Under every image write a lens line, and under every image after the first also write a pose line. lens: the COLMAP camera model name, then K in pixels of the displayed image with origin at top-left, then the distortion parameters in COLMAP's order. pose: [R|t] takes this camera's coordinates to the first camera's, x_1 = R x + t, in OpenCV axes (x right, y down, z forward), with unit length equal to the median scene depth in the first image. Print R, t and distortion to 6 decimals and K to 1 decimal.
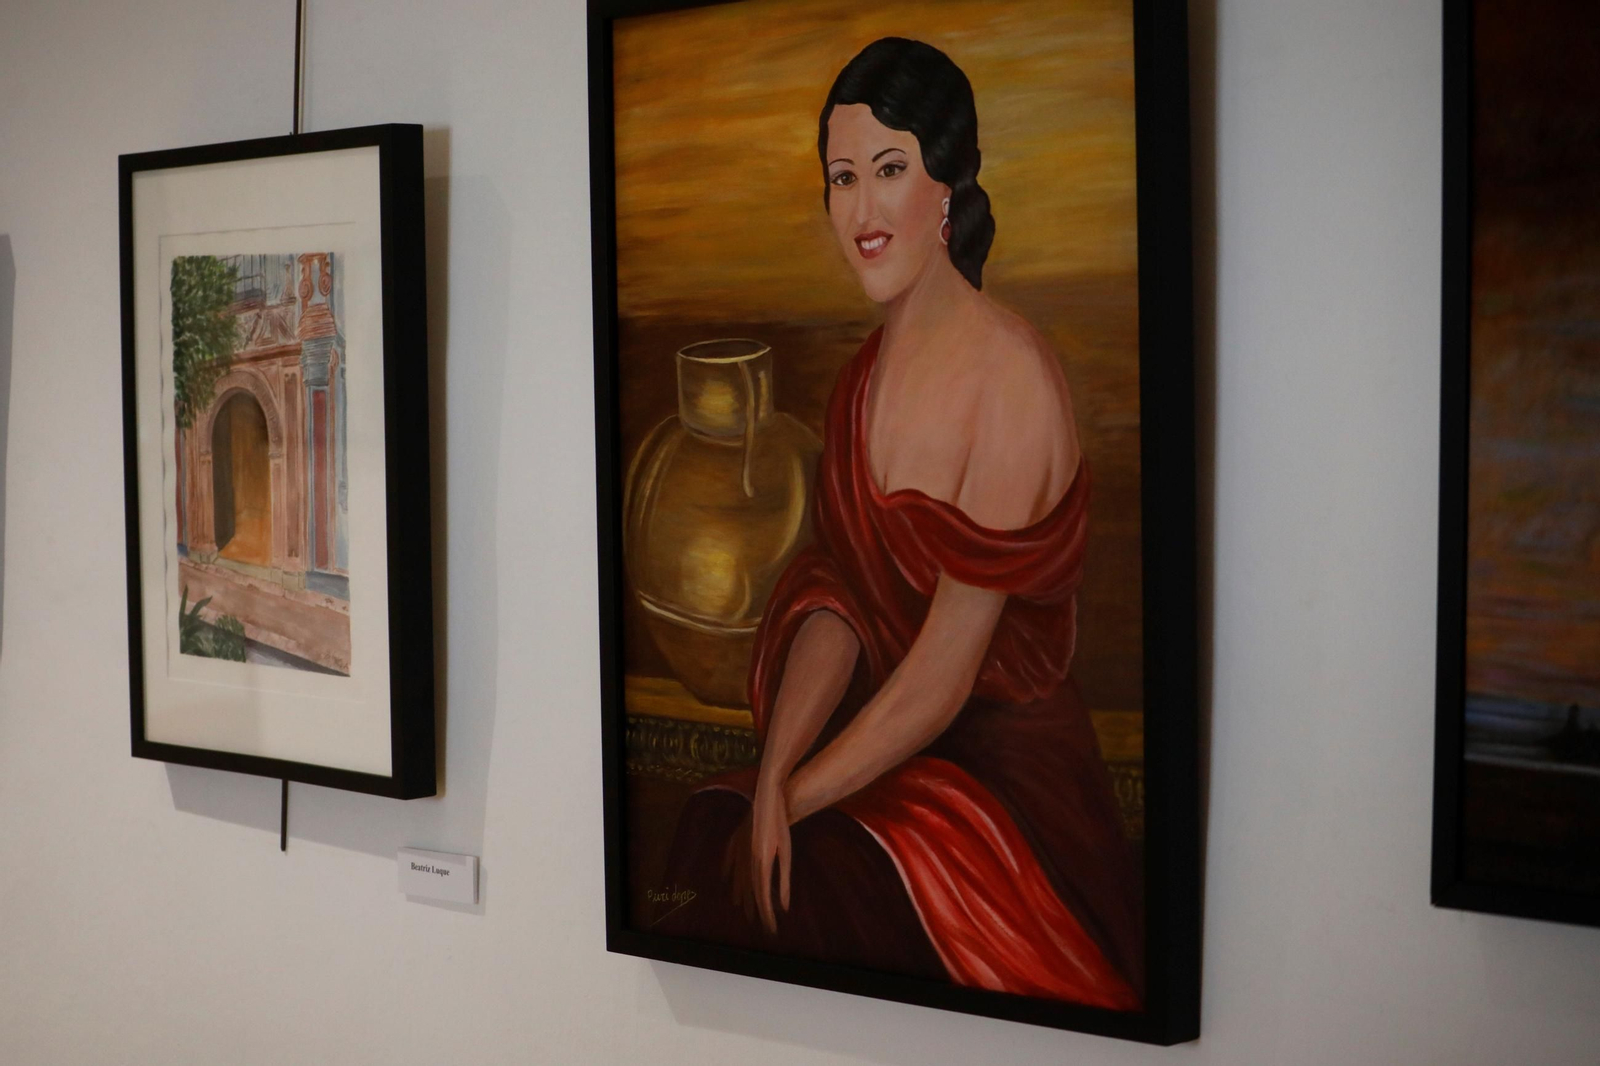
lens RADIAL K [[3150.3, 0, 804.9], [0, 3150.3, 581.0], [0, 0, 1]] dist [-0.240321, 0.000000]
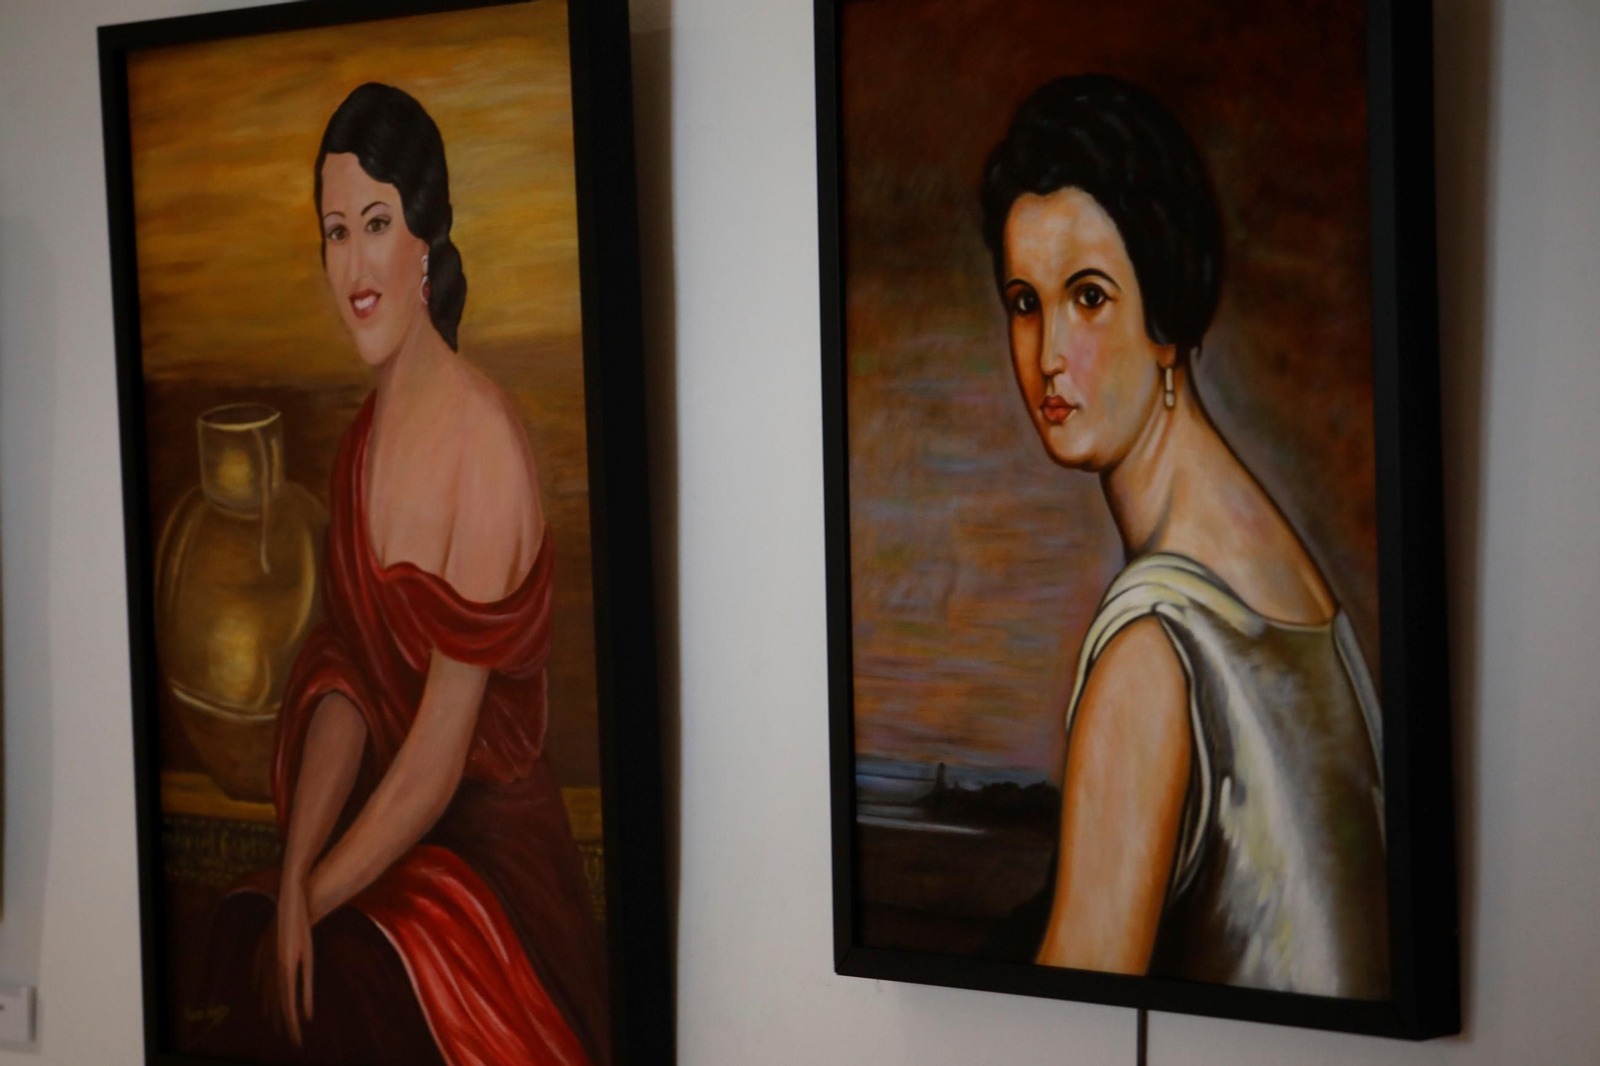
lens RADIAL K [[5517.5, 0, 796.5], [0, 5517.5, 534.7], [0, 0, 1]] dist [0.563978, 0.000000]
pose [[0.994852, -0.023841, -0.098498, 0.309986], [0.020774, 0.999270, -0.032049, 0.018223], [0.099190, 0.029838, 0.994621, -0.635691]]
